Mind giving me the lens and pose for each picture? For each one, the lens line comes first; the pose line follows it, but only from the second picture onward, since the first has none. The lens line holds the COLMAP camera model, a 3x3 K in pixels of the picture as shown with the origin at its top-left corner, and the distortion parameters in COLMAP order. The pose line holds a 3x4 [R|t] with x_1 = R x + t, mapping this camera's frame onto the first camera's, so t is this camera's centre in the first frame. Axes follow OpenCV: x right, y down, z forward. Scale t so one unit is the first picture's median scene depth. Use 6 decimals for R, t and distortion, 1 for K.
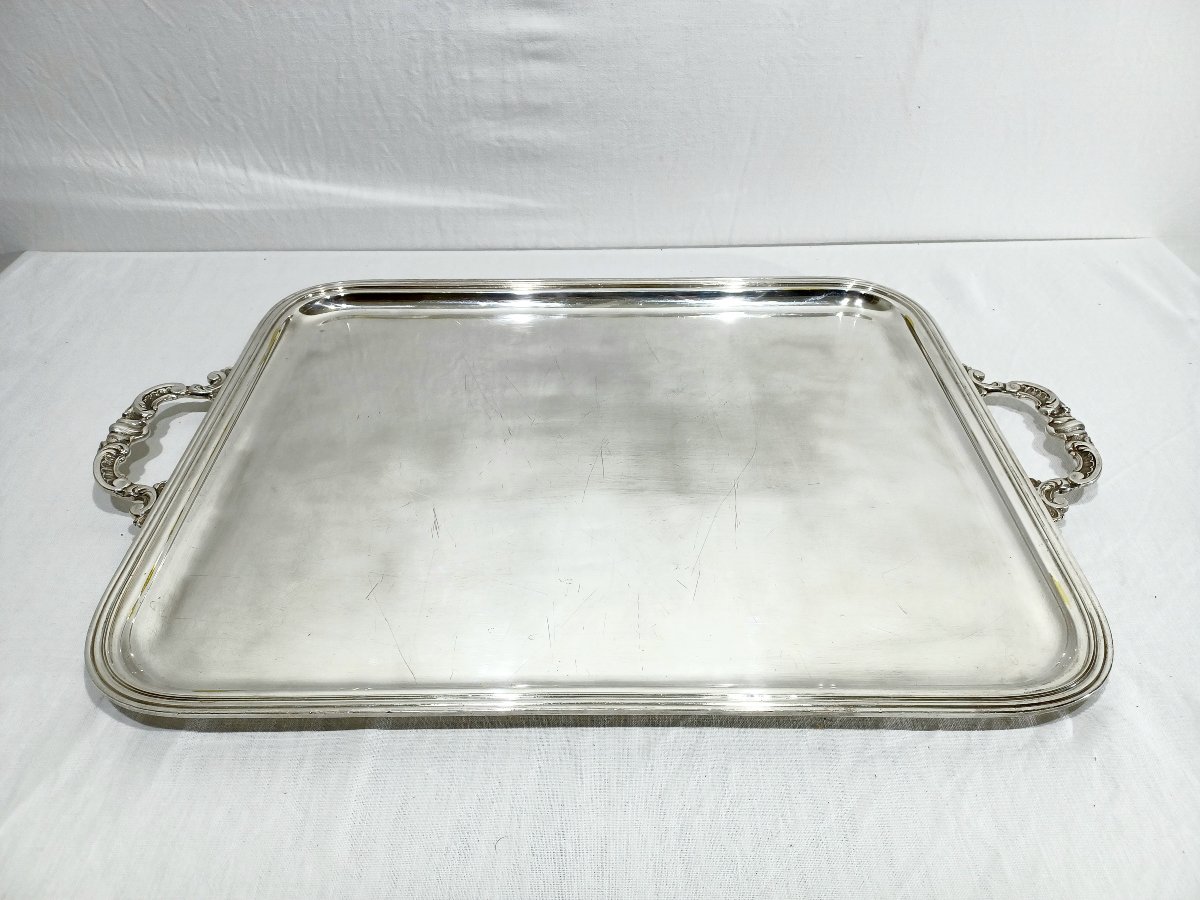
lens RADIAL K [[865.4, 0, 602.8], [0, 865.4, 453.7], [0, 0, 1]] dist [0.026717, -0.002448]
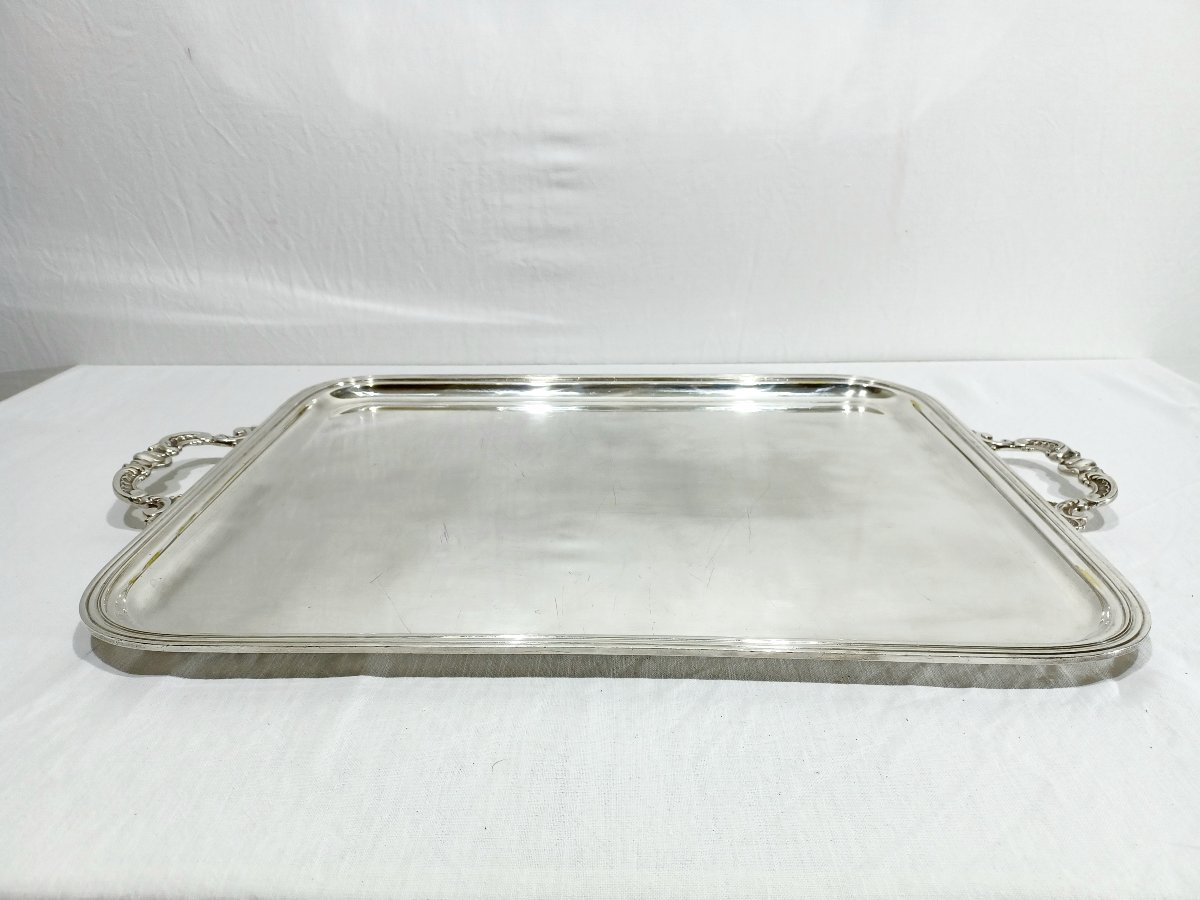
lens RADIAL K [[876.8, 0, 604.5], [0, 876.8, 450.0], [0, 0, 1]] dist [0.055202, -0.067760]
pose [[0.999804, 0.007324, -0.018380, 0.004619], [-0.012402, 0.955798, -0.293764, 0.206496], [0.015416, 0.293934, 0.955701, 0.009977]]
